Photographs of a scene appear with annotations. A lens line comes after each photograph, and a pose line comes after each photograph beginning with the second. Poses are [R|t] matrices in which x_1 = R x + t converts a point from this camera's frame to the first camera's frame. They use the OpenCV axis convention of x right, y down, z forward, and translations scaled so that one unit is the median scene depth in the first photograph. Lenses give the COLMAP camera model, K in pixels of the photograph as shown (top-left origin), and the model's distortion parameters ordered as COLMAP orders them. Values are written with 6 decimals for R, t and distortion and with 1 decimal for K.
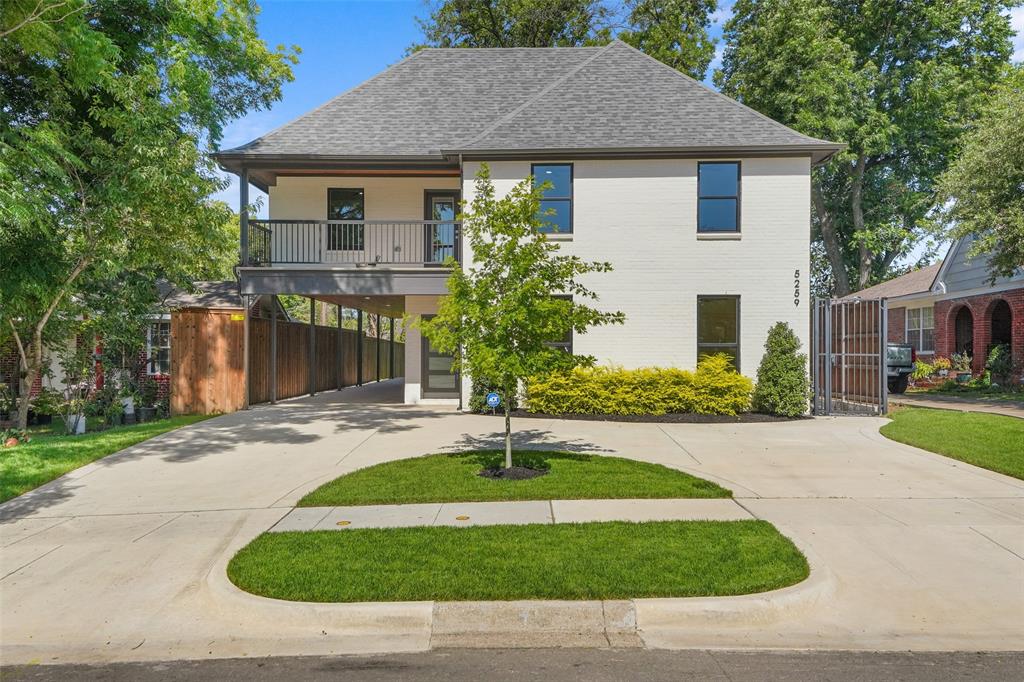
lens RADIAL K [[793.9, 0, 514.3], [0, 793.9, 352.7], [0, 0, 1]] dist [0.048154, 0.001768]
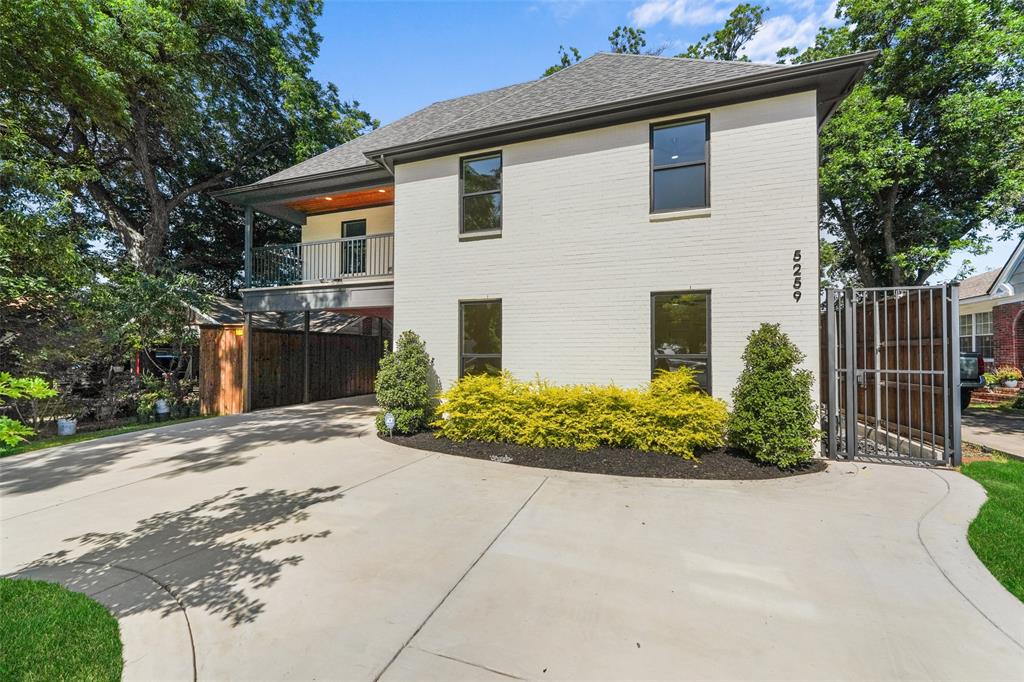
lens RADIAL K [[429.2, 0, 512.2], [0, 429.2, 346.8], [0, 0, 1]] dist [0.001796, 0.000459]
pose [[0.950936, -0.006763, -0.309313, 0.228619], [0.000941, 0.999820, -0.018966, -0.011331], [0.309385, 0.017744, 0.950771, 0.555720]]
